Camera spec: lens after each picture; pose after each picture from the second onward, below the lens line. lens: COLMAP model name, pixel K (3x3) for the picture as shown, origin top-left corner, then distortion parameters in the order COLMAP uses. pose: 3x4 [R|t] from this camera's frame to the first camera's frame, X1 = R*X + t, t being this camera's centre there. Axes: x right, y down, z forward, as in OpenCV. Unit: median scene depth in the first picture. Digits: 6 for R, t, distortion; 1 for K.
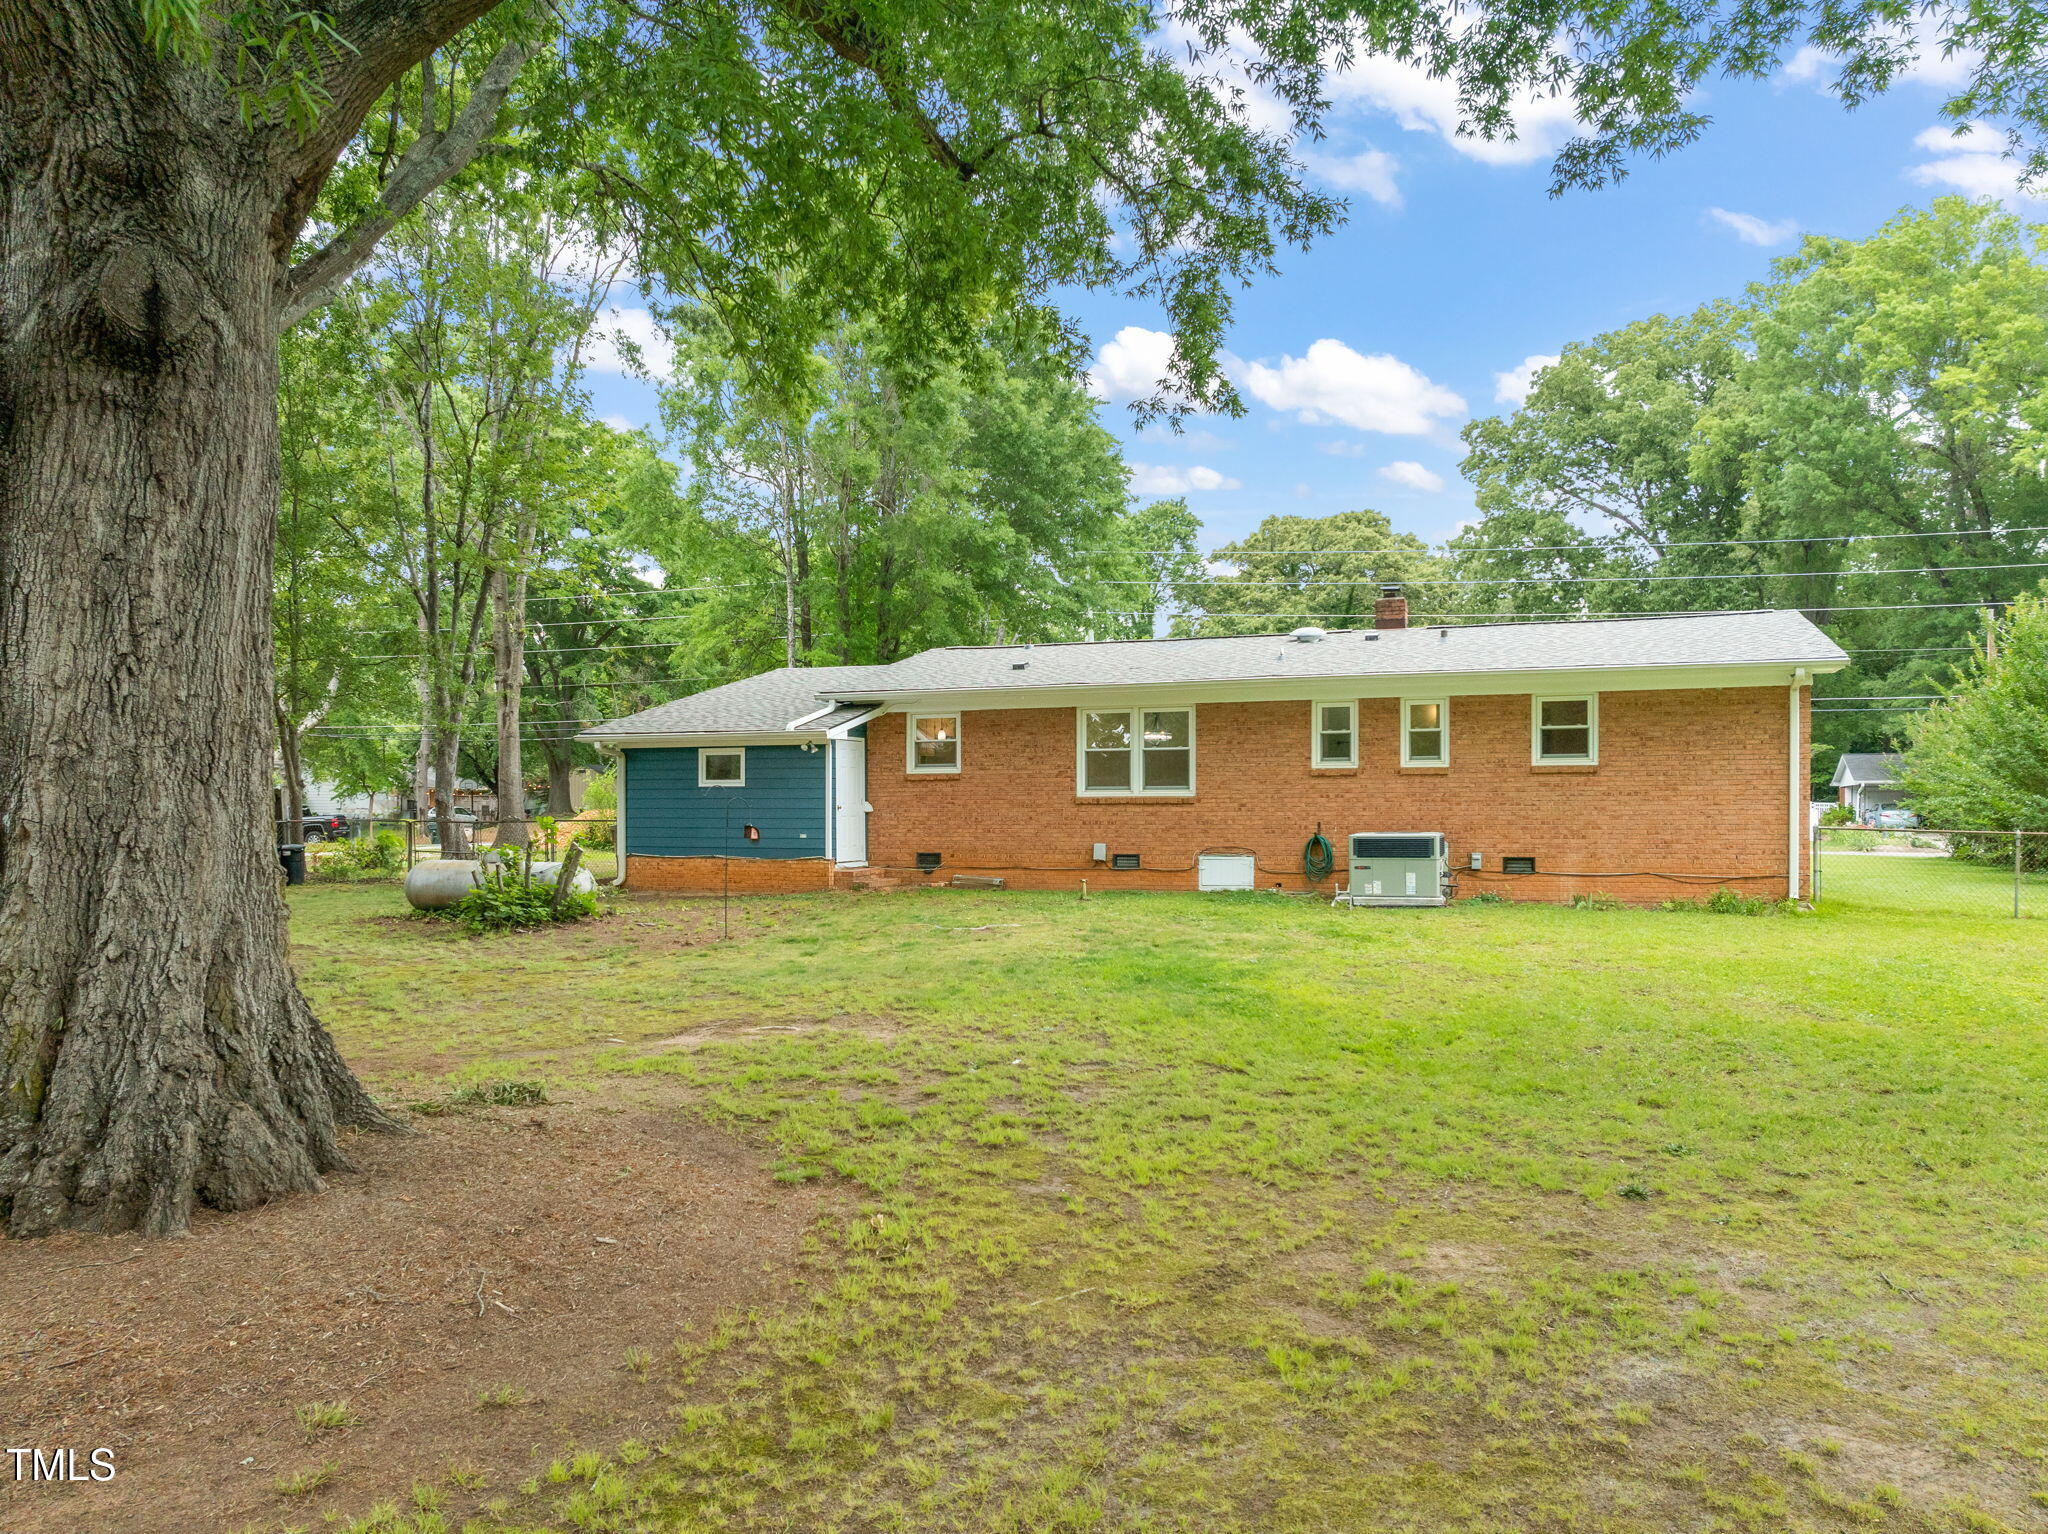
lens RADIAL K [[1499.6, 0, 990.1], [0, 1499.6, 827.3], [0, 0, 1]] dist [-0.039700, -0.002537]
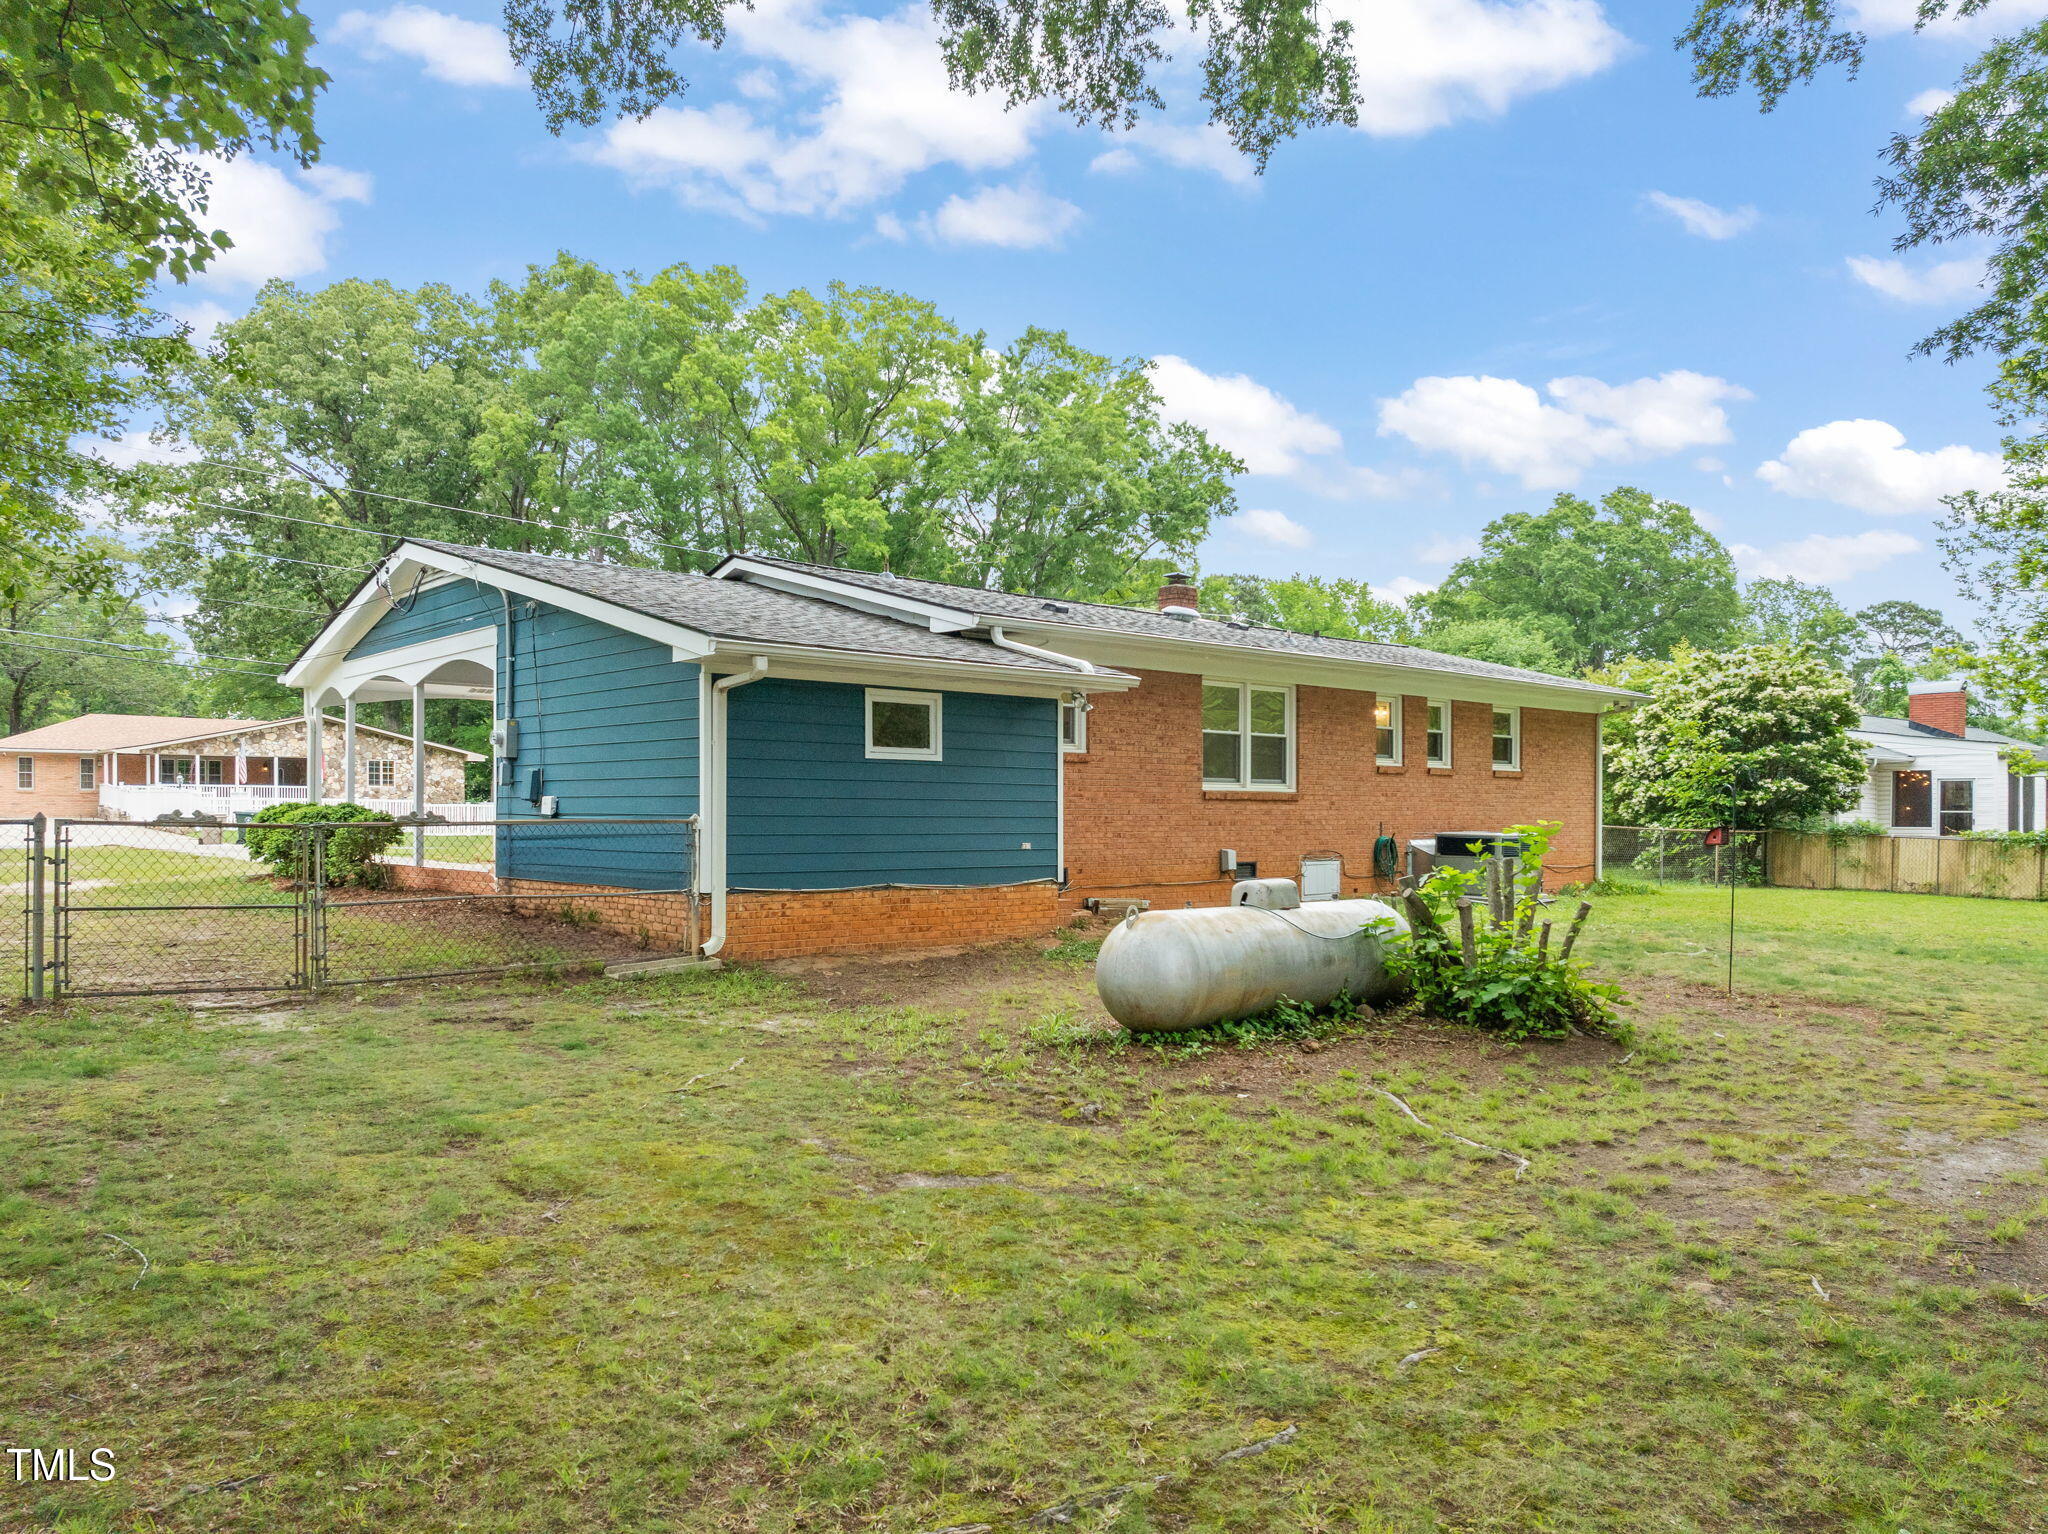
lens RADIAL K [[1499.6, 0, 990.1], [0, 1499.6, 827.3], [0, 0, 1]] dist [-0.039700, -0.002537]
pose [[0.454325, -0.003754, 0.890828, -0.690471], [0.006704, 0.999977, 0.000794, -0.002382], [-0.890811, 0.005611, 0.454340, 0.748487]]
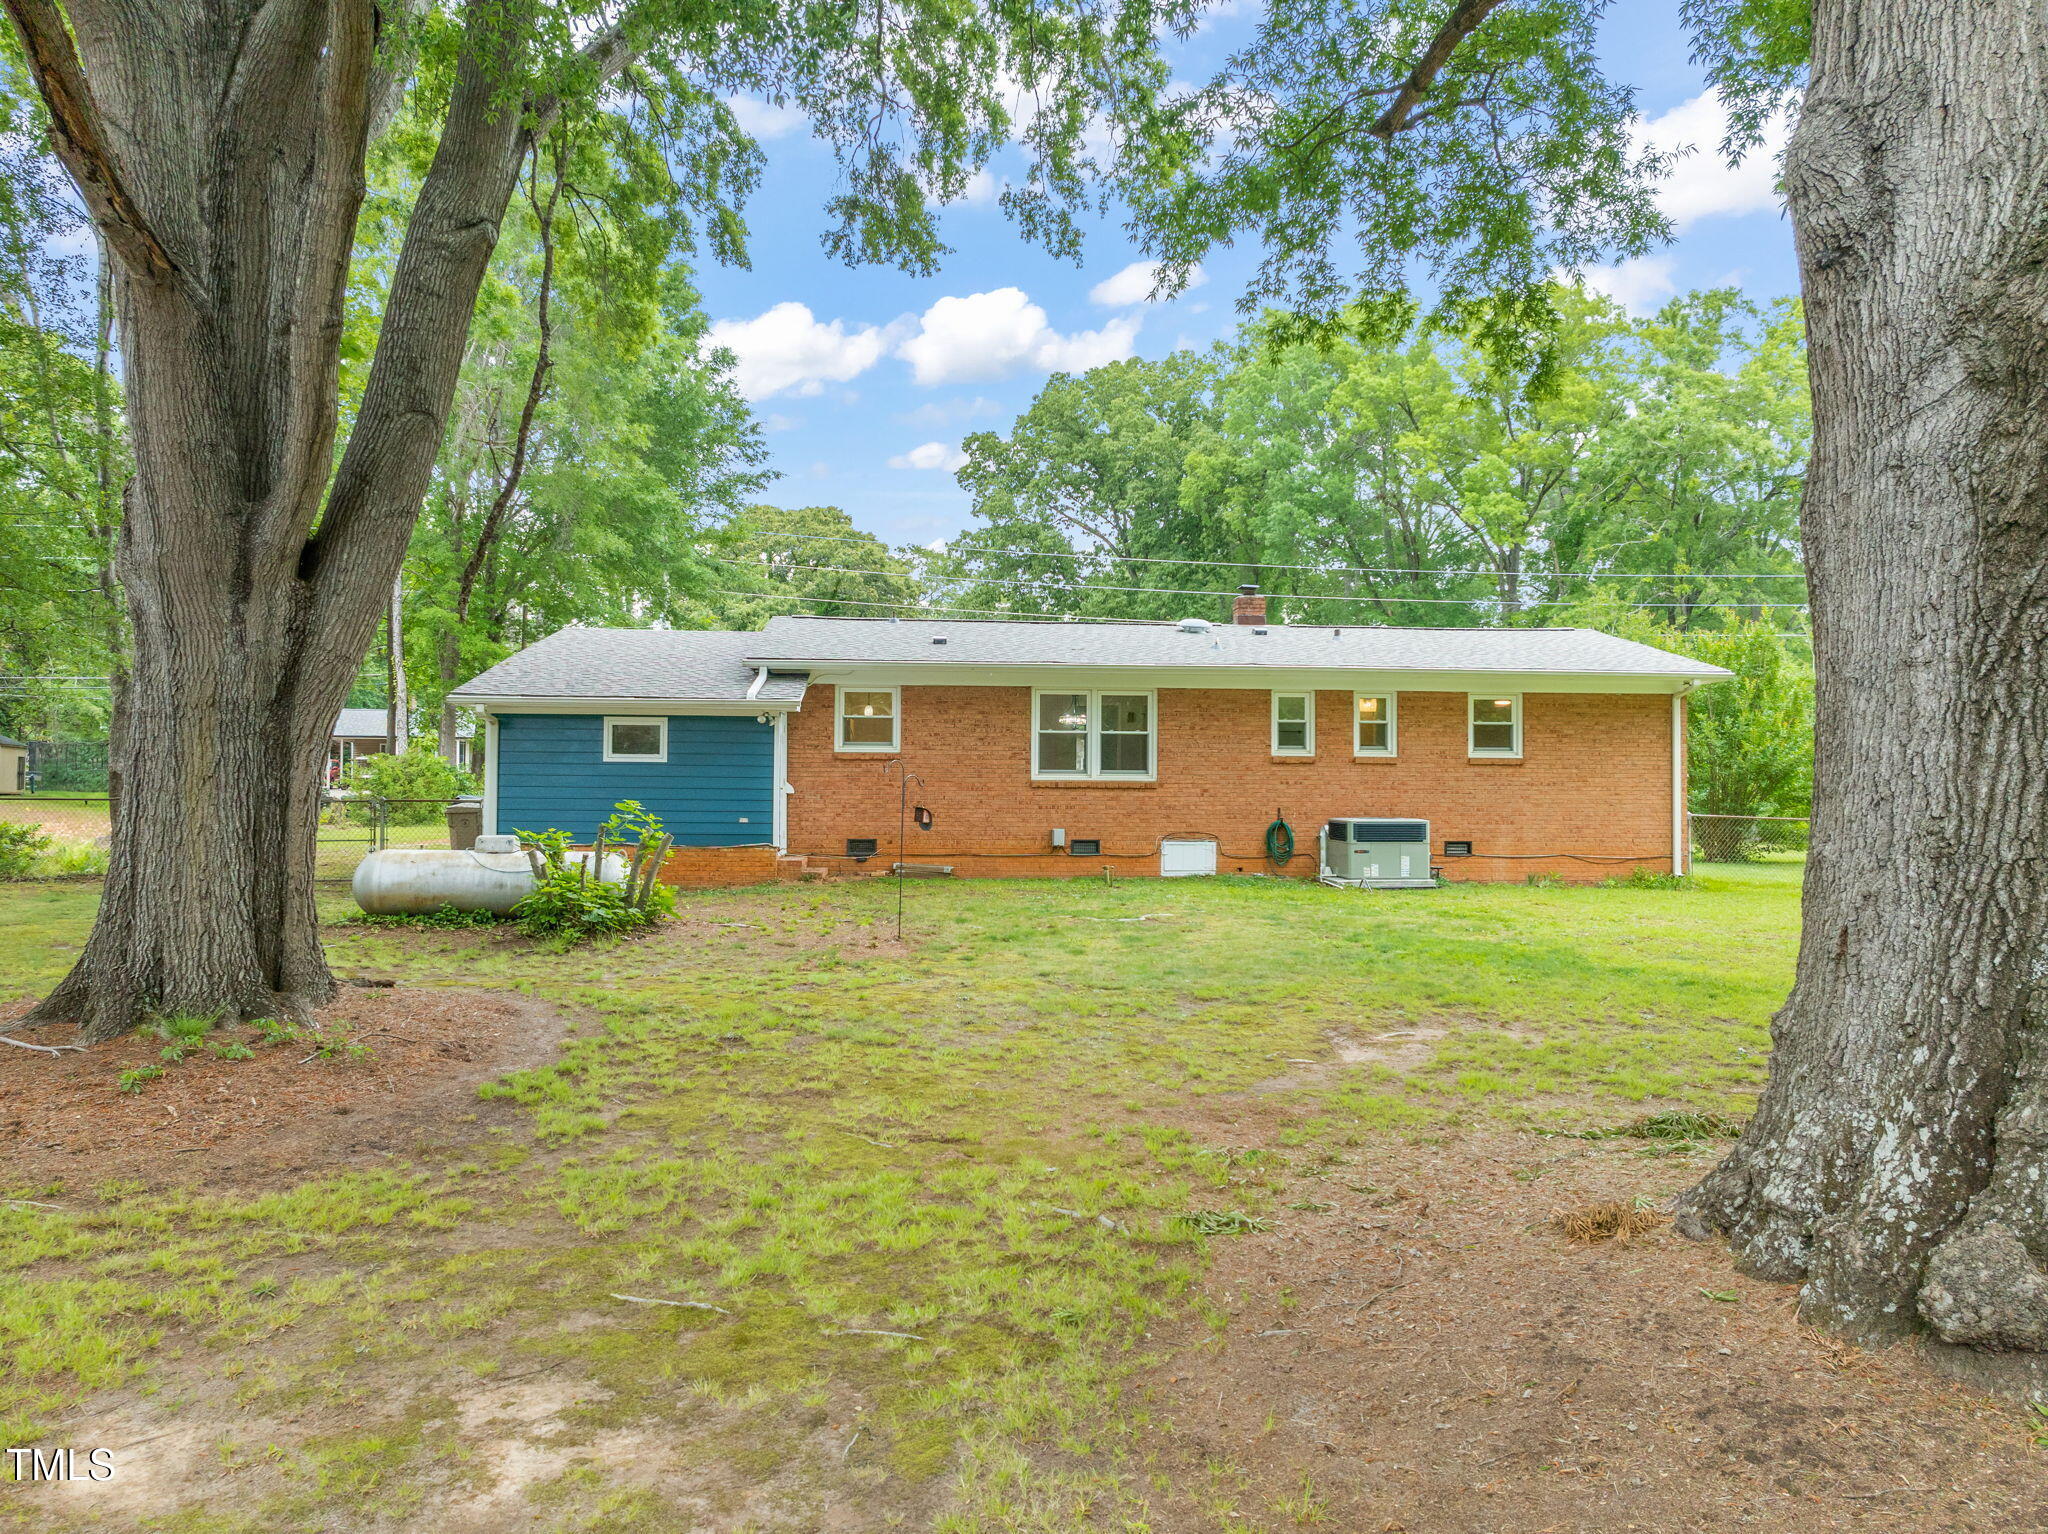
lens RADIAL K [[1475.3, 0, 1024.0], [0, 1475.3, 767.0], [0, 0, 1]] dist [-0.027638, -0.001636]
pose [[0.897972, 0.018550, 0.439661, -0.363899], [-0.004239, 0.999429, -0.033510, 0.002925], [-0.440032, 0.028227, 0.897538, 0.156132]]
